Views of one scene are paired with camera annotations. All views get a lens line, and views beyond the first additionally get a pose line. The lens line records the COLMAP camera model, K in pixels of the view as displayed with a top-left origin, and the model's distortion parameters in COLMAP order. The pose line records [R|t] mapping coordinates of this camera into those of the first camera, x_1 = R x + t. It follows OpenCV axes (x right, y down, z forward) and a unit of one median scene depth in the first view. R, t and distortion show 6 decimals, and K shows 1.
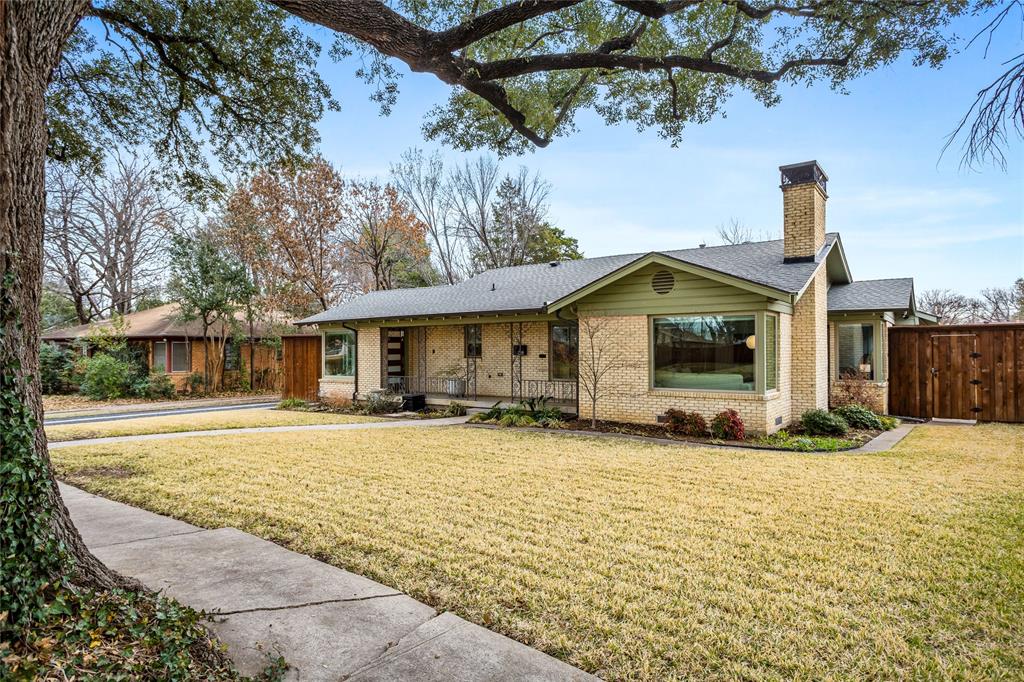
lens RADIAL K [[623.2, 0, 512.6], [0, 623.2, 345.6], [0, 0, 1]] dist [0.000595, -0.000096]
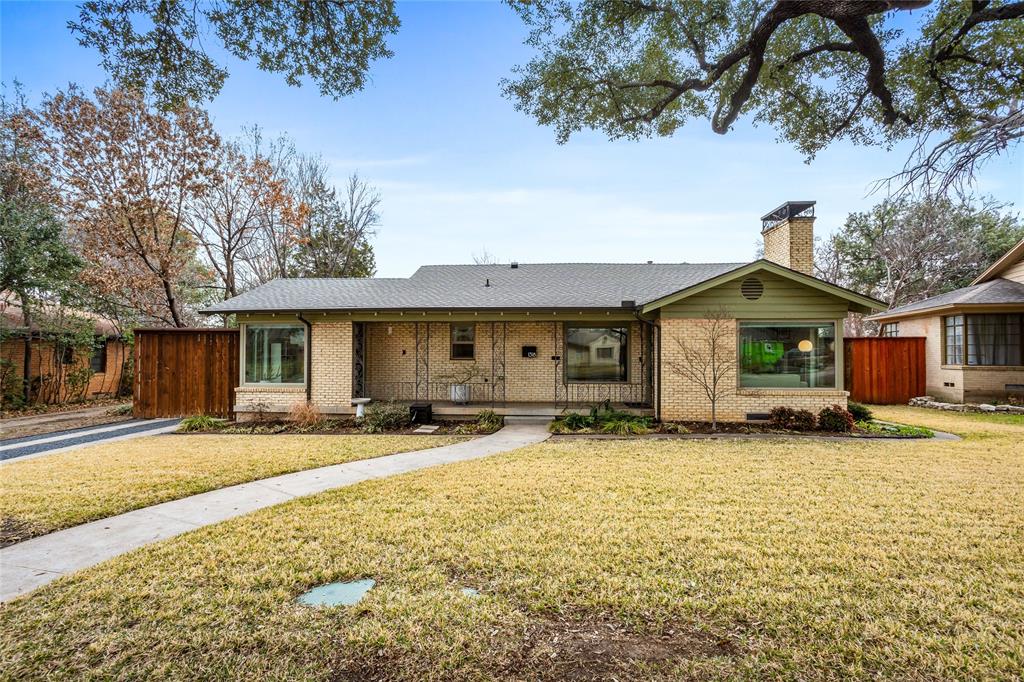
lens RADIAL K [[504.1, 0, 511.3], [0, 504.1, 339.3], [0, 0, 1]] dist [-0.029460, 0.001067]
pose [[0.835510, 0.022915, 0.548997, -0.423893], [-0.010698, 0.999619, -0.025443, 0.008435], [-0.549371, 0.015384, 0.835437, 0.375878]]
